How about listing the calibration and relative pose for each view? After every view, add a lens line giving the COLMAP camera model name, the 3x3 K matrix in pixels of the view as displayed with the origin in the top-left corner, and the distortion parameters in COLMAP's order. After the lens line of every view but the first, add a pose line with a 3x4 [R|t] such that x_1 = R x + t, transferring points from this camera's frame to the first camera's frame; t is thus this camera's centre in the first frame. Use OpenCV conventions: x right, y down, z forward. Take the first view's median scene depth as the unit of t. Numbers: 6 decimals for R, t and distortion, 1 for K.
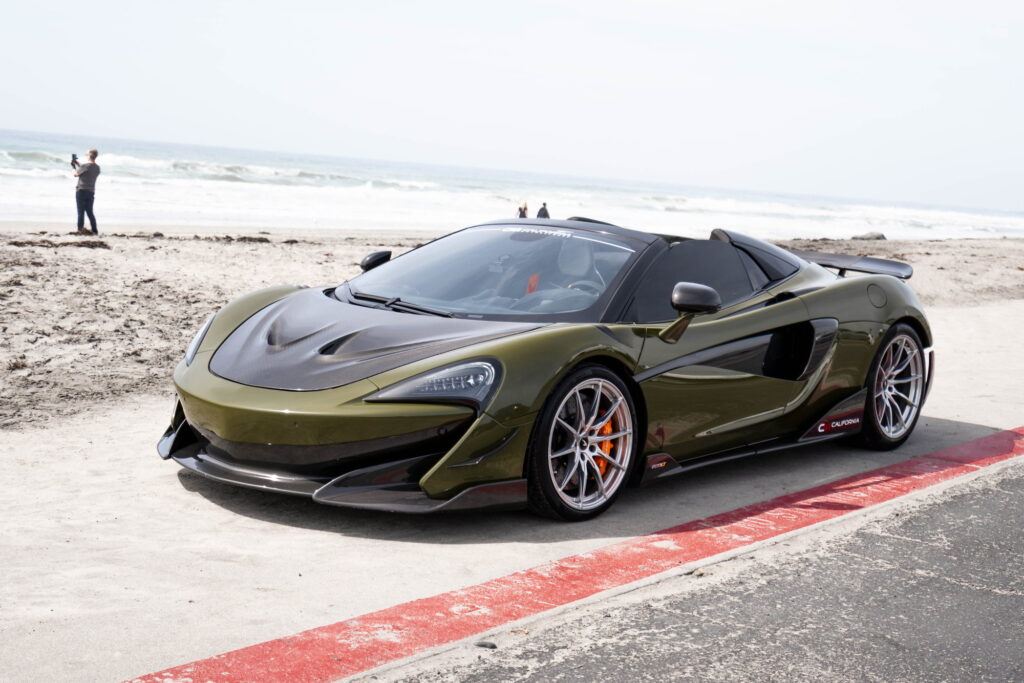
lens RADIAL K [[1525.9, 0, 528.0], [0, 1525.9, 339.7], [0, 0, 1]] dist [-0.012734, -0.017078]
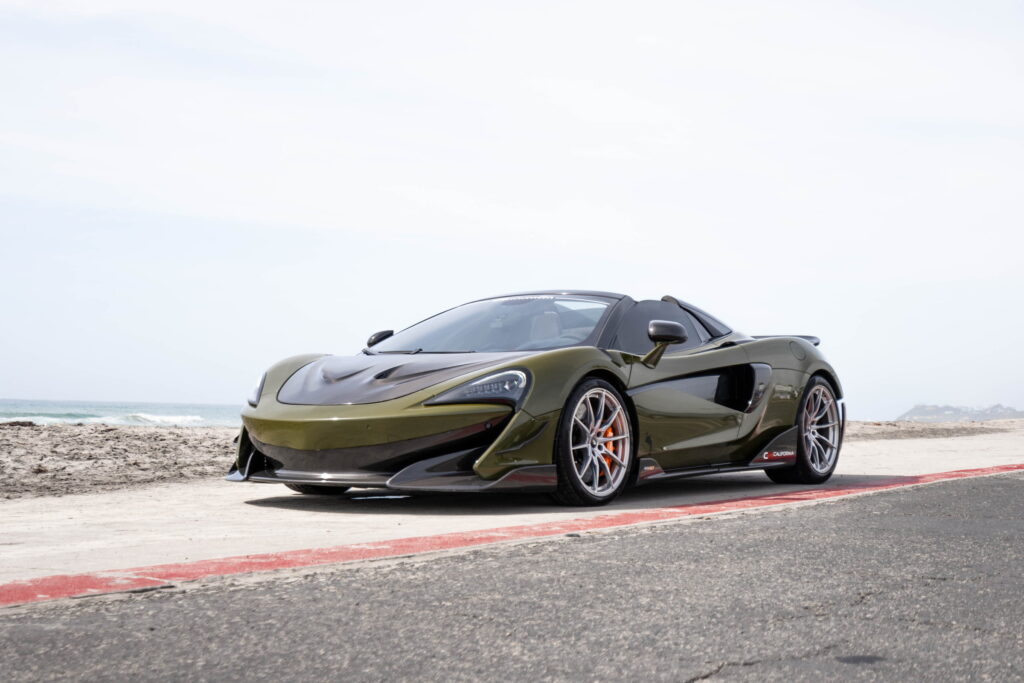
lens RADIAL K [[1525.9, 0, 528.0], [0, 1525.9, 339.7], [0, 0, 1]] dist [-0.012734, -0.017078]
pose [[0.992936, -0.054466, 0.105409, -0.136717], [0.069881, 0.986430, -0.148567, 0.160752], [-0.095887, 0.154884, 0.983268, -0.203408]]
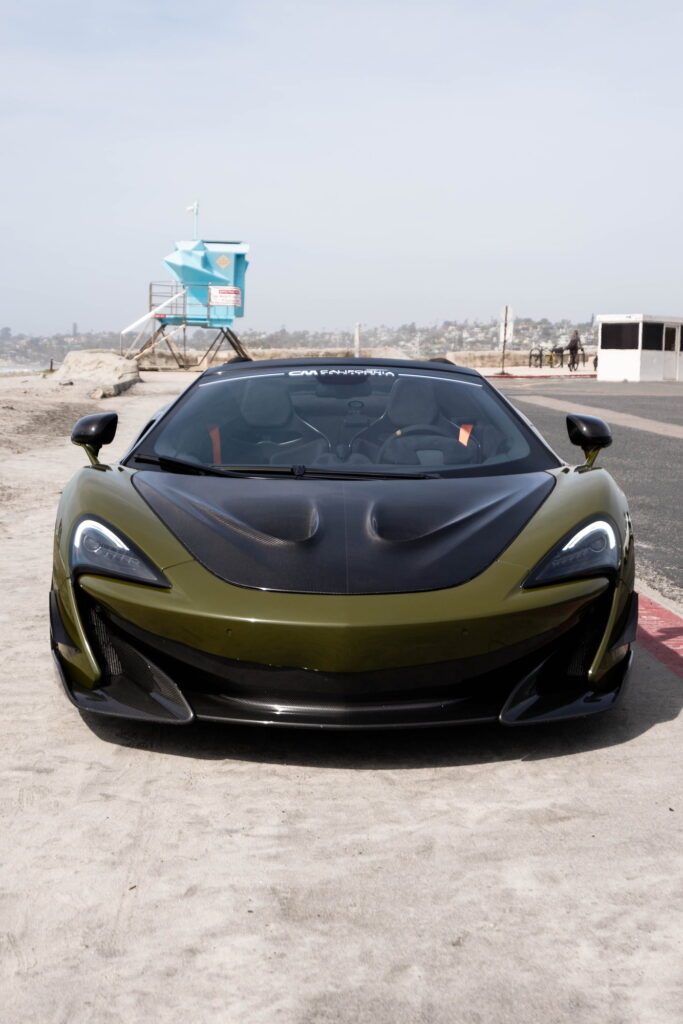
lens RADIAL K [[1525.9, 0, 341.5], [0, 1525.9, 512.0], [0, 0, 1]] dist [-0.012734, -0.017078]
pose [[0.779588, -0.127988, 0.613076, -0.599158], [0.118503, 0.991358, 0.056270, -0.049307], [-0.614980, 0.028784, 0.788017, 0.395395]]
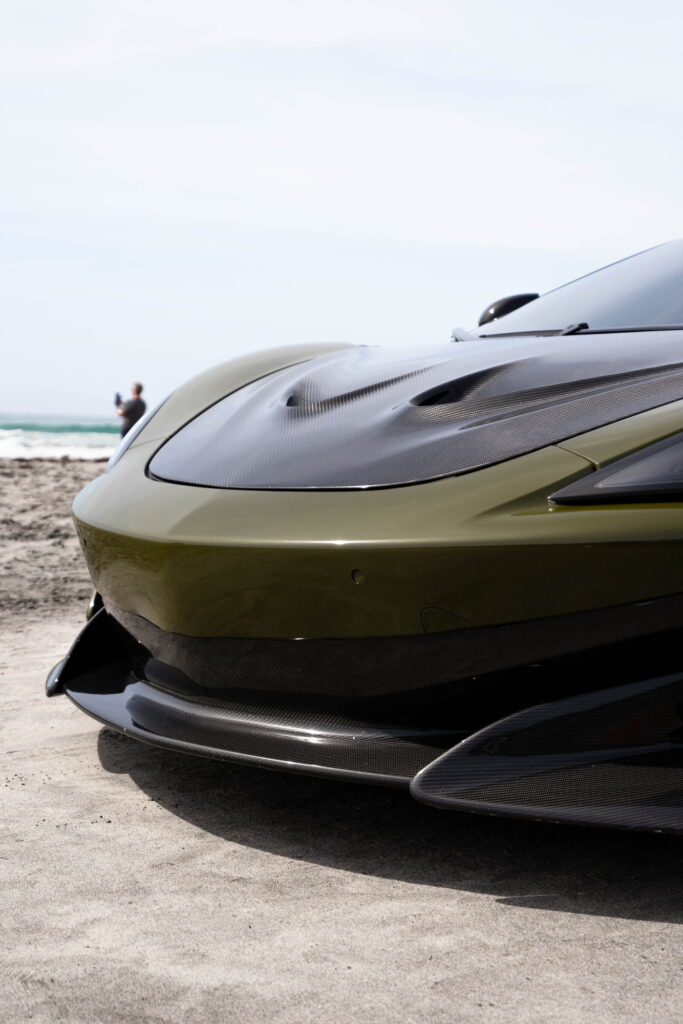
lens RADIAL K [[1525.9, 0, 341.5], [0, 1525.9, 512.0], [0, 0, 1]] dist [-0.012734, -0.017078]
pose [[0.985276, -0.038517, -0.166575, -0.088598], [0.027927, 0.997464, -0.065457, 0.057894], [0.168674, 0.059842, 0.983854, 0.600127]]
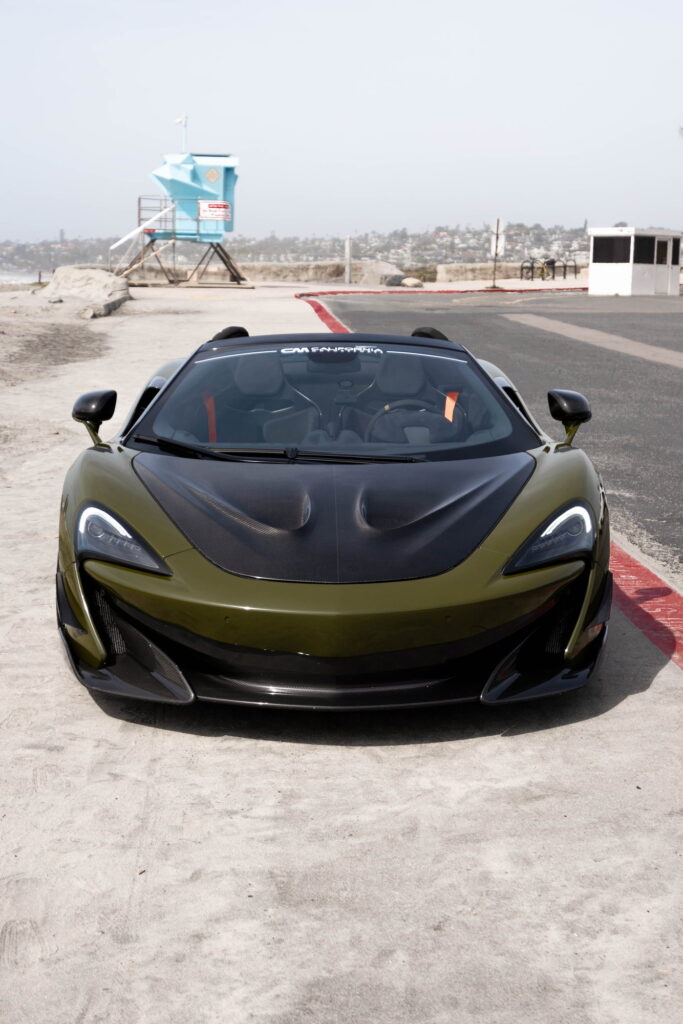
lens RADIAL K [[1525.9, 0, 341.5], [0, 1525.9, 512.0], [0, 0, 1]] dist [-0.012734, -0.017078]
pose [[0.775570, -0.165807, 0.609097, -0.619392], [0.121372, 0.986053, 0.113876, -0.091046], [-0.619483, -0.014391, 0.784878, 0.361162]]
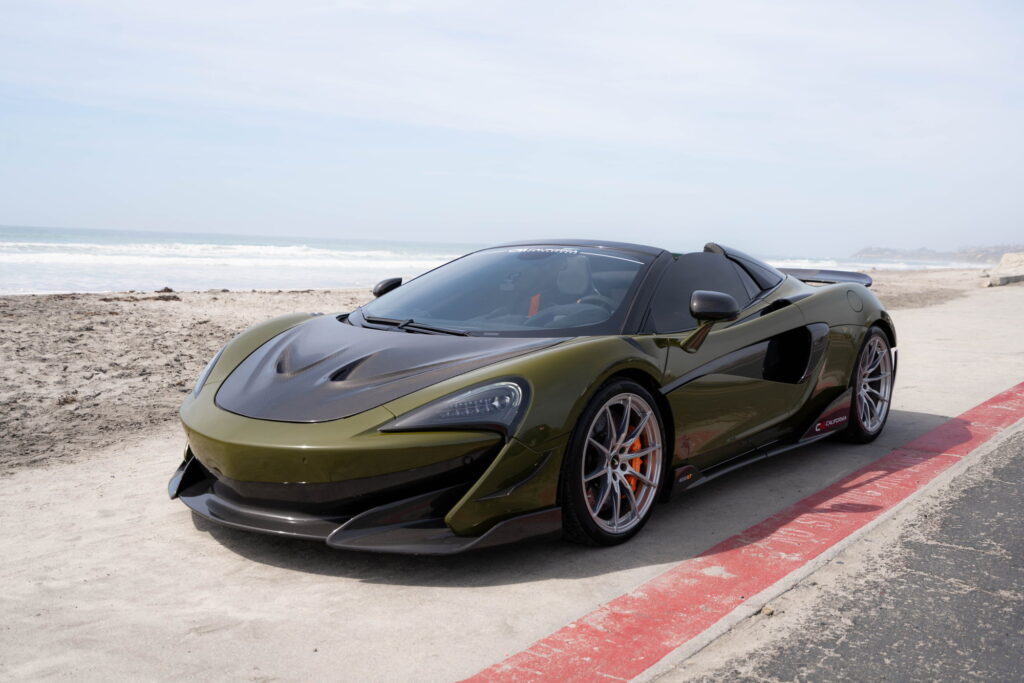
lens RADIAL K [[1026.9, 0, 512.0], [0, 1026.9, 341.5], [0, 0, 1]] dist [0.006096, -0.004369]
pose [[0.998861, -0.044660, 0.016780, -0.033705], [0.044911, 0.998879, -0.014942, -0.000186], [-0.016094, 0.015678, 0.999748, 0.356091]]
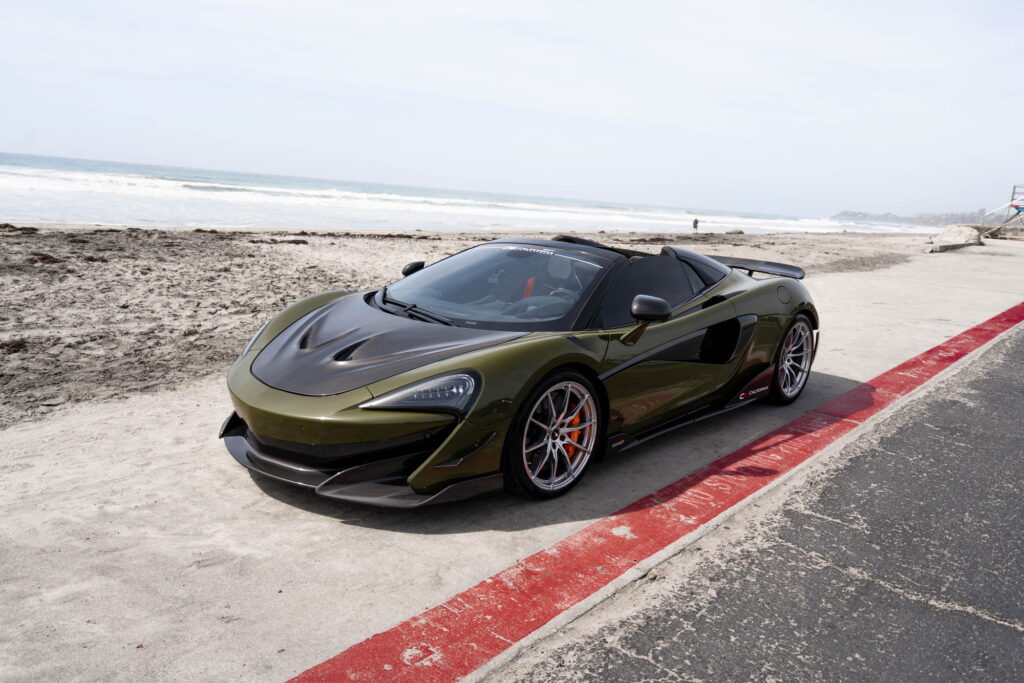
lens RADIAL K [[743.4, 0, 512.0], [0, 743.4, 341.5], [0, 0, 1]] dist [0.002392, 0.001263]
pose [[0.998047, 0.010801, -0.061520, 0.036948], [-0.005791, 0.996694, 0.081037, -0.050759], [0.062192, -0.080522, 0.994811, 0.414647]]
